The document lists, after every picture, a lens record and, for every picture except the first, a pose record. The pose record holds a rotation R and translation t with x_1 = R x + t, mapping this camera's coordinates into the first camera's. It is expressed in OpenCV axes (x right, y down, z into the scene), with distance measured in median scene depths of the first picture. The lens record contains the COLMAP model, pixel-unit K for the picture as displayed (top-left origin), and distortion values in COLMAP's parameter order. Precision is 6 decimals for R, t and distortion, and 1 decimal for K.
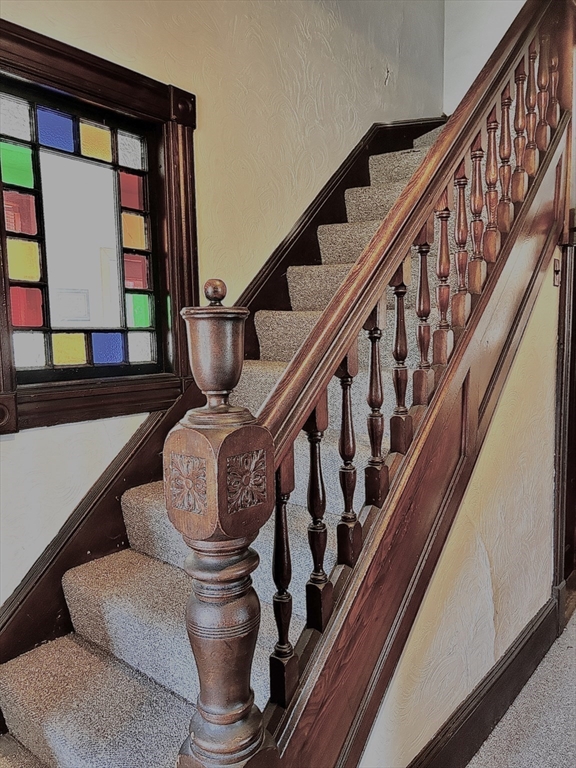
lens RADIAL K [[587.4, 0, 288.7], [0, 587.4, 387.9], [0, 0, 1]] dist [0.052487, -0.038379]
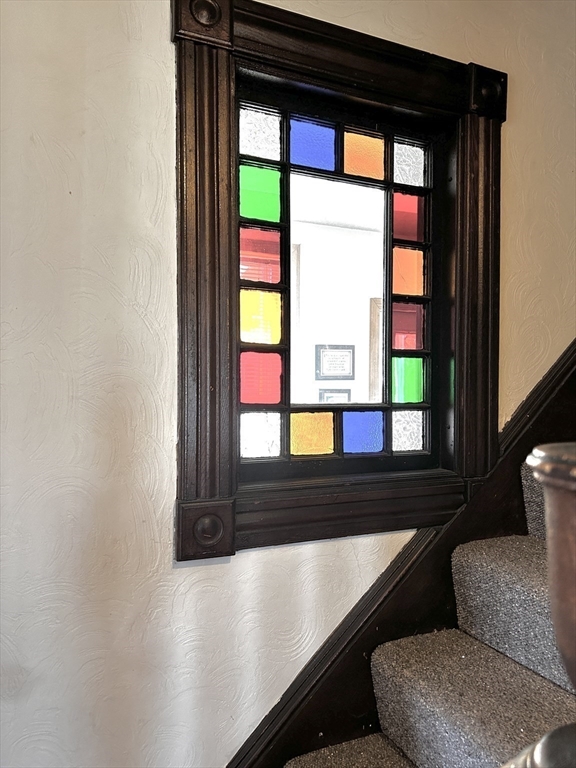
lens RADIAL K [[587.4, 0, 286.6], [0, 587.4, 387.6], [0, 0, 1]] dist [0.052487, -0.038379]
pose [[0.895493, 0.026904, -0.444262, -0.074022], [-0.061064, 0.996159, -0.062760, -0.072122], [0.440867, 0.083329, 0.893696, 0.316009]]
